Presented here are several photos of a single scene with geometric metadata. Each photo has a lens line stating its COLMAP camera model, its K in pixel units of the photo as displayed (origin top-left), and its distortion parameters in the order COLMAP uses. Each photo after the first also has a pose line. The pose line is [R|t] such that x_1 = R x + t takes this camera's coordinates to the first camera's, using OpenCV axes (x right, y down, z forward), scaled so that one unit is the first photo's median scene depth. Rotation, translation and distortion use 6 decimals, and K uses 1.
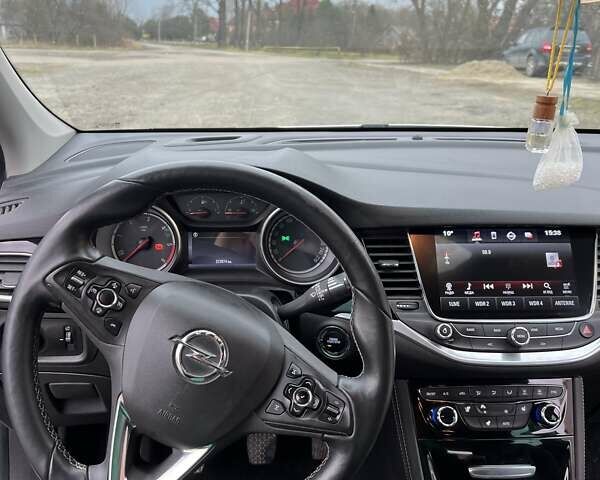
lens RADIAL K [[599.3, 0, 300.0], [0, 599.3, 240.0], [0, 0, 1]] dist [0.088410, -0.185428]
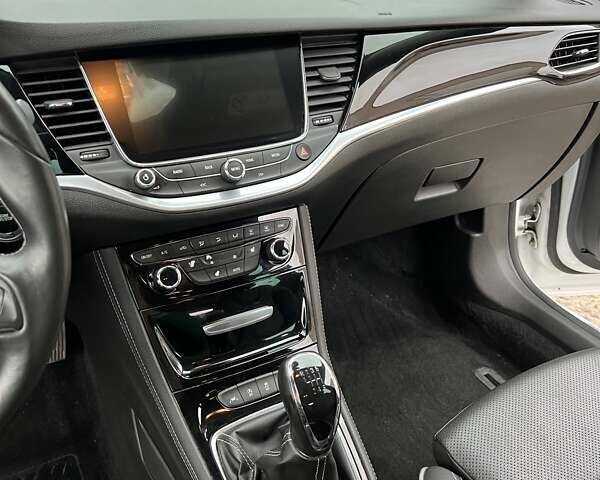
lens RADIAL K [[599.7, 0, 300.0], [0, 599.7, 240.0], [0, 0, 1]] dist [0.188624, -0.429666]
pose [[0.906219, -0.207072, 0.368631, 0.104896], [0.130356, 0.966224, 0.222302, 0.073730], [-0.402213, -0.153401, 0.902603, 0.159151]]
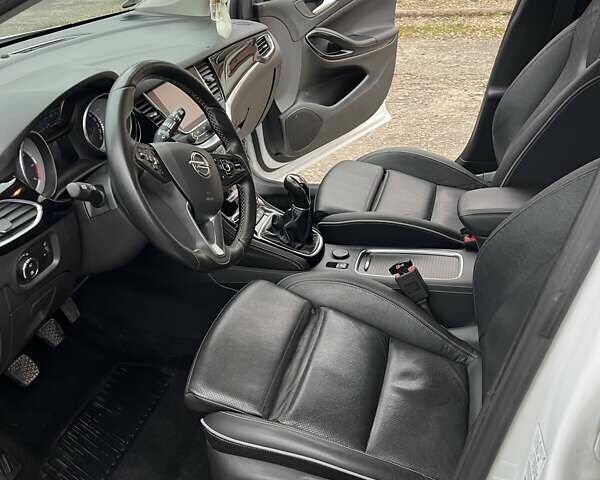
lens RADIAL K [[599.7, 0, 300.0], [0, 599.7, 240.0], [0, 0, 1]] dist [0.188624, -0.429666]
pose [[0.317670, -0.489819, 0.811889, -1.248855], [0.368555, 0.852698, 0.370234, -0.138606], [-0.873644, 0.181613, 0.451401, -0.046690]]
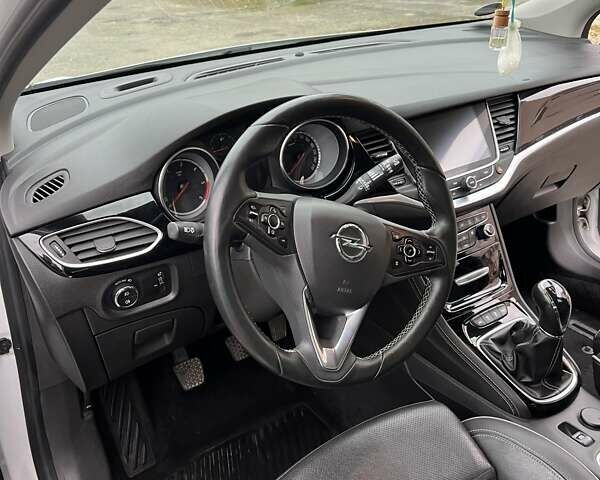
lens RADIAL K [[599.3, 0, 303.2], [0, 599.3, 247.2], [0, 0, 1]] dist [0.083264, -0.145057]
pose [[0.859287, -0.282560, 0.426363, -0.612258], [0.217566, 0.956310, 0.195287, -0.059746], [-0.462916, -0.075046, 0.883220, -0.095489]]
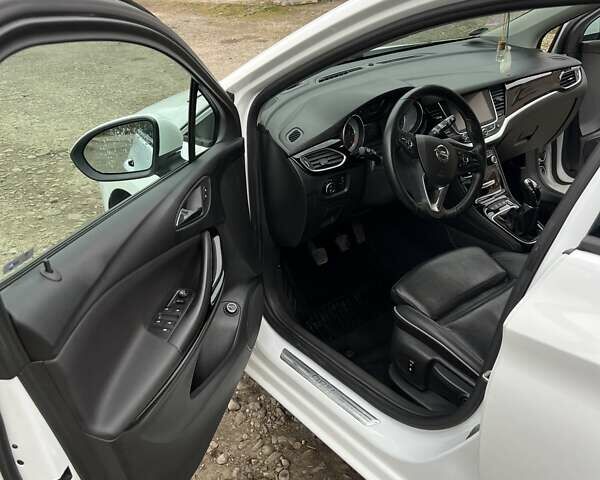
lens RADIAL K [[599.7, 0, 300.0], [0, 599.7, 240.0], [0, 0, 1]] dist [0.188624, -0.429666]
pose [[0.817383, -0.314630, 0.482589, -1.674828], [0.249181, 0.948364, 0.196250, -0.115360], [-0.519417, -0.040159, 0.853577, -0.853480]]
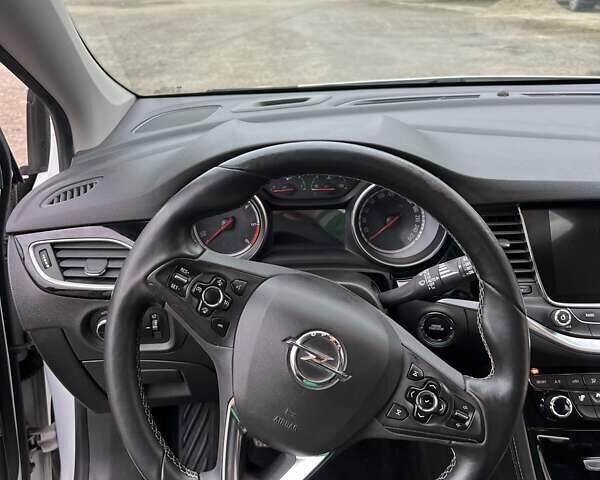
lens RADIAL K [[599.3, 0, 303.2], [0, 599.3, 247.2], [0, 0, 1]] dist [0.083264, -0.145057]
pose [[0.998815, -0.014548, -0.046453, -0.104283], [0.018978, 0.995161, 0.096410, -0.048918], [0.044825, -0.097178, 0.994257, 0.077432]]
